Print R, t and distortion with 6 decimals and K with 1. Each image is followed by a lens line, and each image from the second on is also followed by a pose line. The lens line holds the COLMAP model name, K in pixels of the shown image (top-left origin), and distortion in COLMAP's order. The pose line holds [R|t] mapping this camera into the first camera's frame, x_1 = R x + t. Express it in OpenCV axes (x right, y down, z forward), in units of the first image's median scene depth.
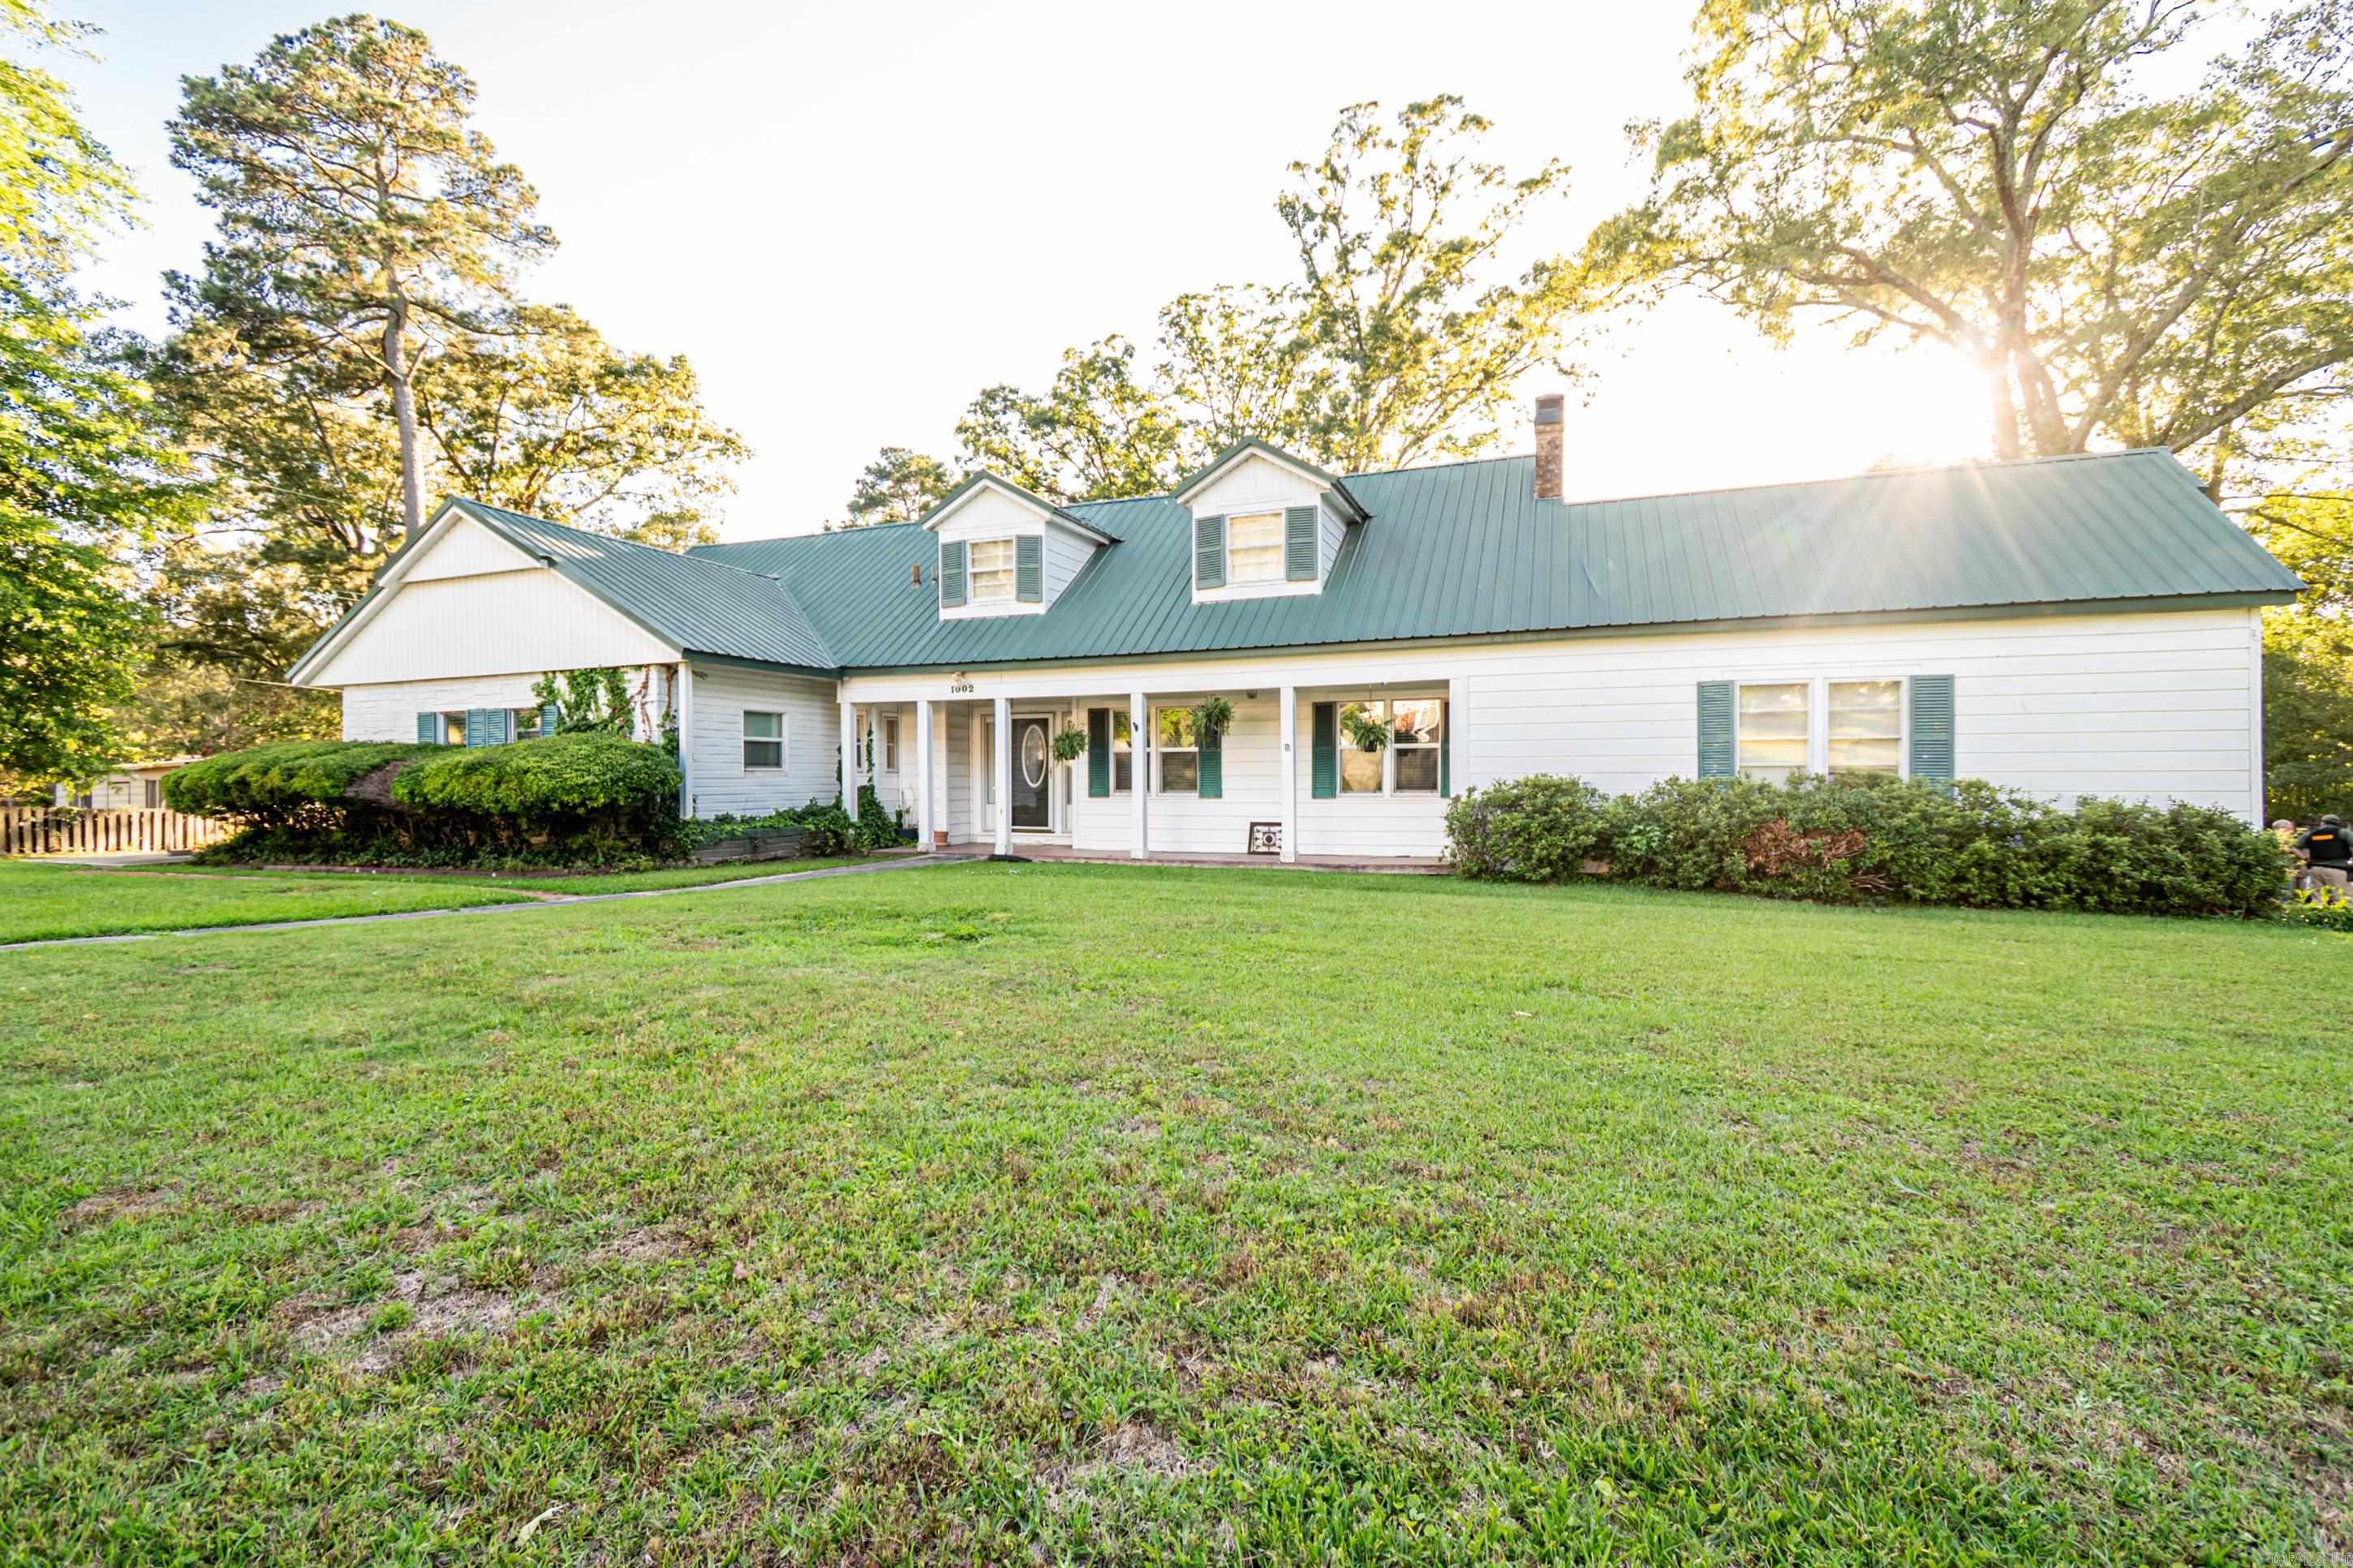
lens RADIAL K [[1050.9, 0, 1180.3], [0, 1050.9, 777.1], [0, 0, 1]] dist [0.005318, -0.001874]
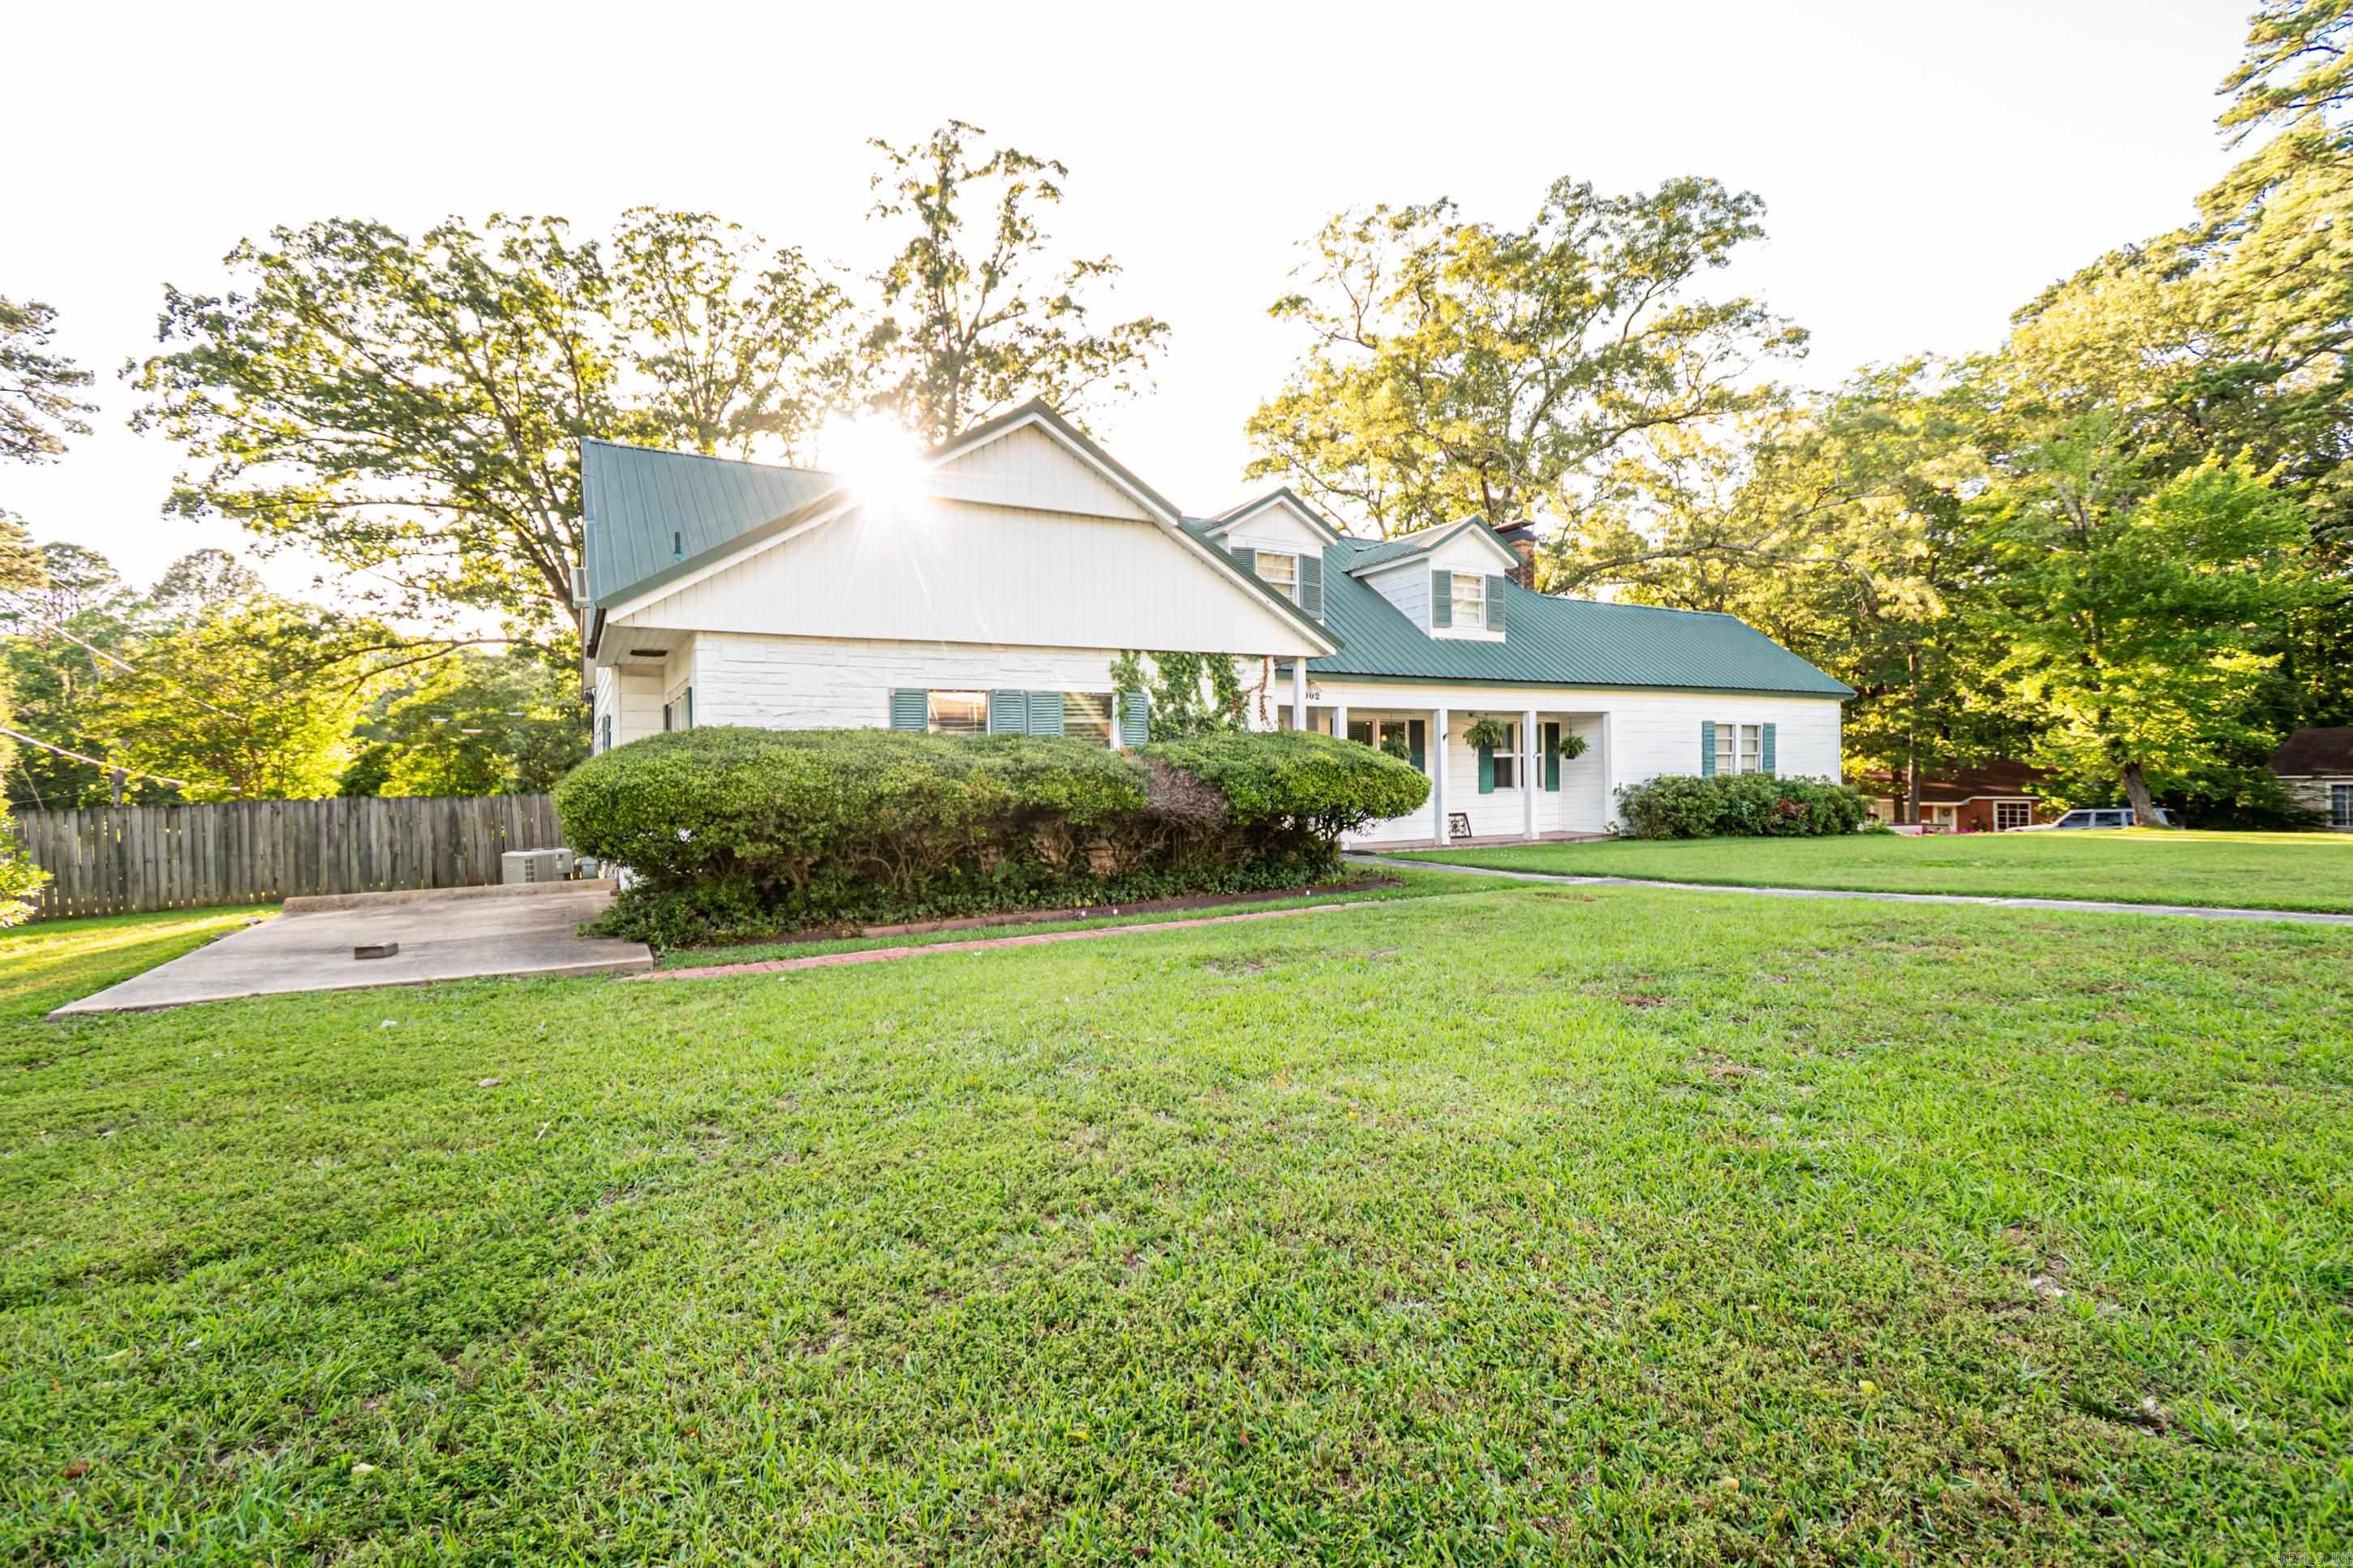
lens RADIAL K [[1050.9, 0, 1181.8], [0, 1050.9, 790.0], [0, 0, 1]] dist [0.005318, -0.001874]
pose [[0.637658, -0.014356, 0.770186, -1.207284], [0.012574, 0.999887, 0.008228, 0.000255], [-0.770217, 0.004437, 0.637767, 0.465582]]
